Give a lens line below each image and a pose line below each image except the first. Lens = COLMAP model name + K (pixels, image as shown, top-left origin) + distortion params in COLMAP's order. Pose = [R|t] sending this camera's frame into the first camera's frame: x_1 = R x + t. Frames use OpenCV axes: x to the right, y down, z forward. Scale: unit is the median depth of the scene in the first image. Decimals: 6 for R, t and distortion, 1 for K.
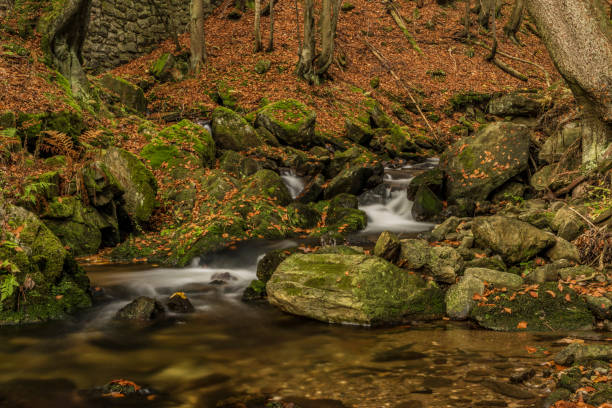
lens RADIAL K [[891.5, 0, 306.3], [0, 891.5, 204.1], [0, 0, 1]] dist [0.027842, 0.000000]
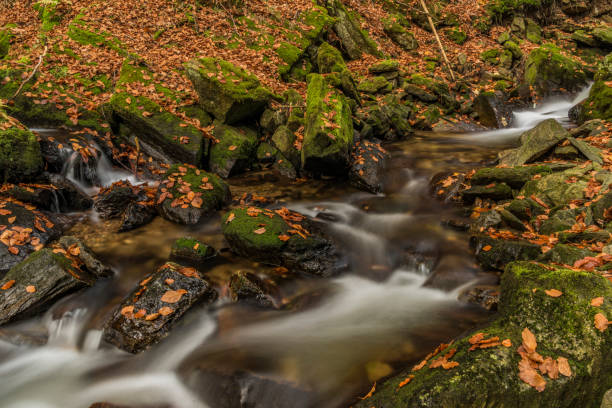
lens RADIAL K [[891.5, 0, 305.6], [0, 891.5, 203.9], [0, 0, 1]] dist [0.027842, 0.000000]
pose [[0.998026, -0.009064, -0.062142, 0.075690], [0.015167, 0.995027, 0.098447, -0.044016], [0.060941, -0.099196, 0.993200, 0.365153]]
